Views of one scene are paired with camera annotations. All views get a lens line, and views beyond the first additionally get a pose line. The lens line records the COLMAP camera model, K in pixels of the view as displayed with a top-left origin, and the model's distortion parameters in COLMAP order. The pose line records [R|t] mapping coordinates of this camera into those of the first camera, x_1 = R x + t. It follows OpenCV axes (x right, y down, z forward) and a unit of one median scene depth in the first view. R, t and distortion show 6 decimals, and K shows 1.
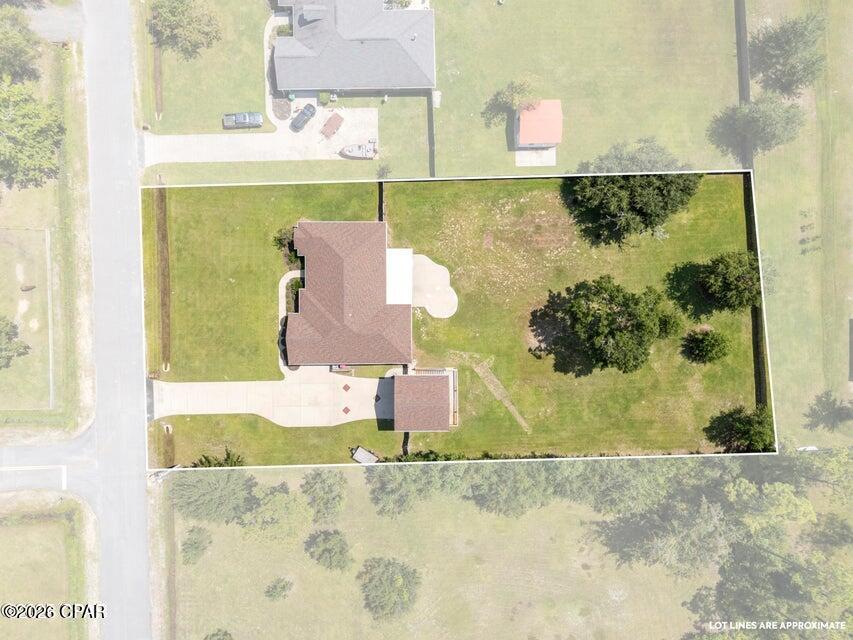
lens RADIAL K [[640.3, 0, 426.5], [0, 640.3, 320.0], [0, 0, 1]] dist [0.054864, -0.004110]
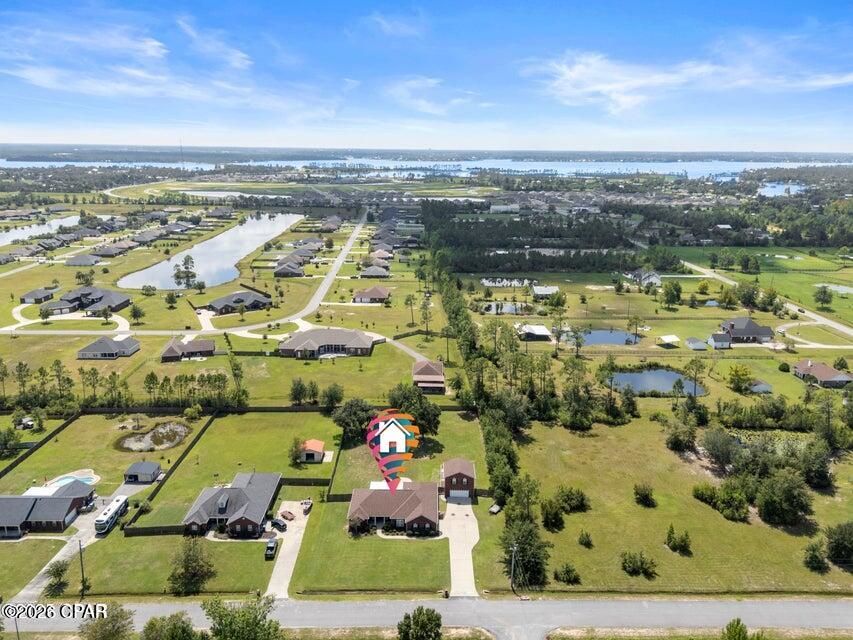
lens RADIAL K [[640.3, 0, 426.5], [0, 640.3, 320.0], [0, 0, 1]] dist [0.054864, -0.004110]
pose [[0.016273, -0.294291, 0.955577, -1.515441], [0.999297, 0.037082, -0.005597, 0.030467], [-0.033788, 0.954996, 0.294687, 0.062387]]
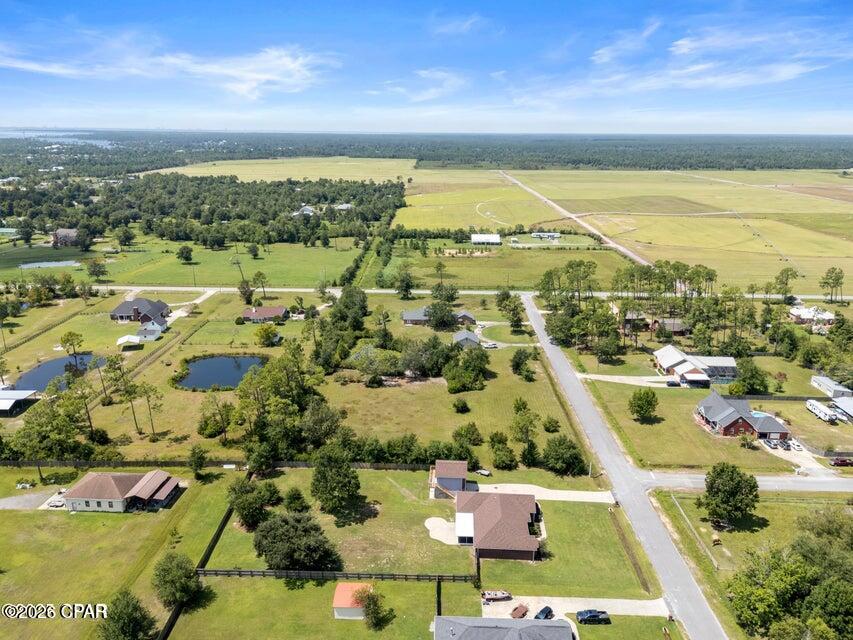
lens RADIAL K [[640.3, 0, 426.5], [0, 640.3, 320.0], [0, 0, 1]] dist [0.054864, -0.004110]
pose [[-0.997664, -0.053245, 0.042797, 0.006273], [0.055469, -0.265741, 0.962447, -1.344112], [-0.039873, 0.962573, 0.268073, 0.144610]]
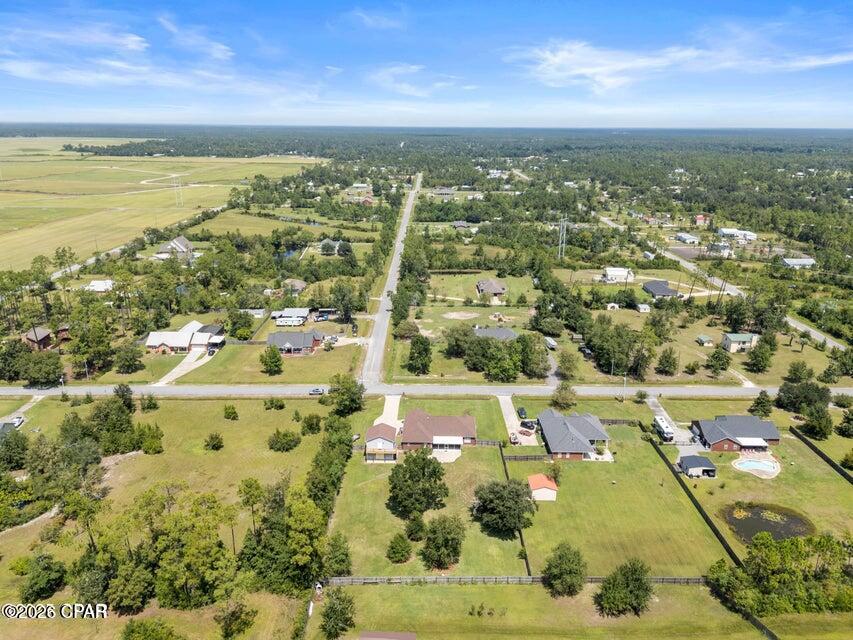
lens RADIAL K [[640.3, 0, 426.5], [0, 640.3, 320.0], [0, 0, 1]] dist [0.054864, -0.004110]
pose [[-0.028561, 0.265001, -0.963825, 1.641762], [-0.999525, 0.003578, 0.030603, -0.062594], [0.011558, 0.964241, 0.264773, 0.153082]]
